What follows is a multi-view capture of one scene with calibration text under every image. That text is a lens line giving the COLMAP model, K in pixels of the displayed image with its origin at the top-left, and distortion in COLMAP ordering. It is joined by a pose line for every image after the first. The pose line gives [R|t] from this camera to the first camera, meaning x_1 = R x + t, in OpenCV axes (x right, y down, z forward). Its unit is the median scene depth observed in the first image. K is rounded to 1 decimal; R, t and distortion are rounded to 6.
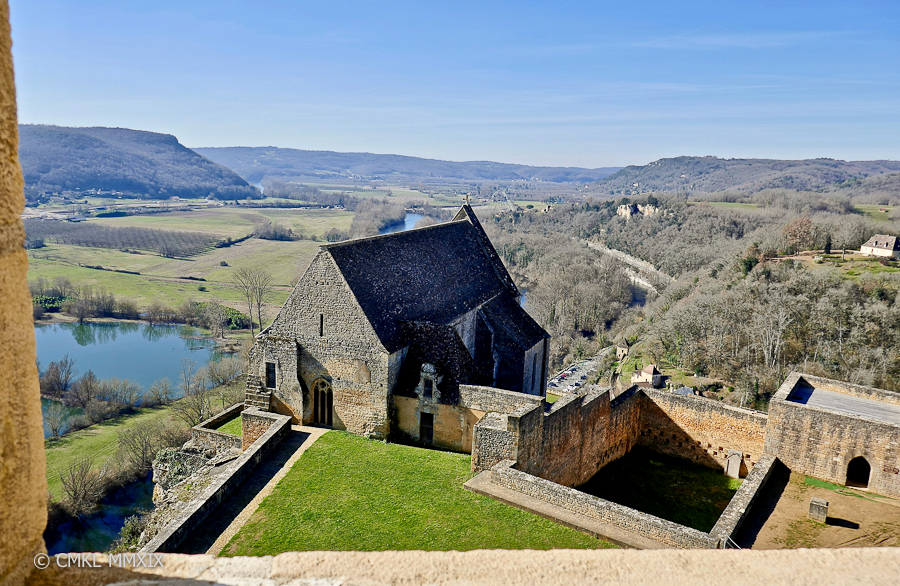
lens RADIAL K [[686.2, 0, 428.8], [0, 686.2, 293.1], [0, 0, 1]] dist [-0.001003, -0.001514]
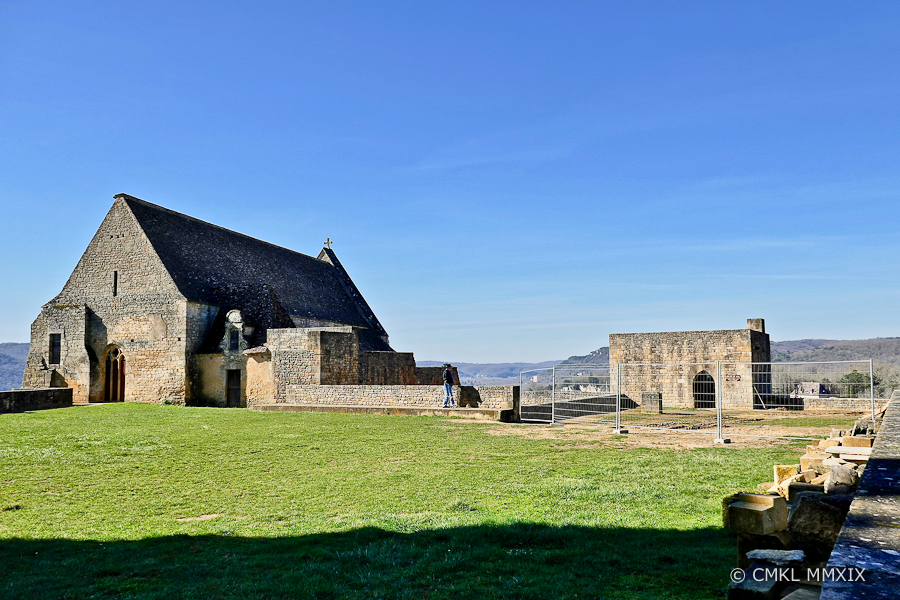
lens RADIAL K [[714.3, 0, 450.0], [0, 714.3, 300.0], [0, 0, 1]] dist [-0.004656, 0.002105]
pose [[0.992365, -0.043109, 0.115552, 0.169168], [0.072886, 0.960797, -0.267500, 0.351004], [-0.099491, 0.273880, 0.956604, 0.076327]]
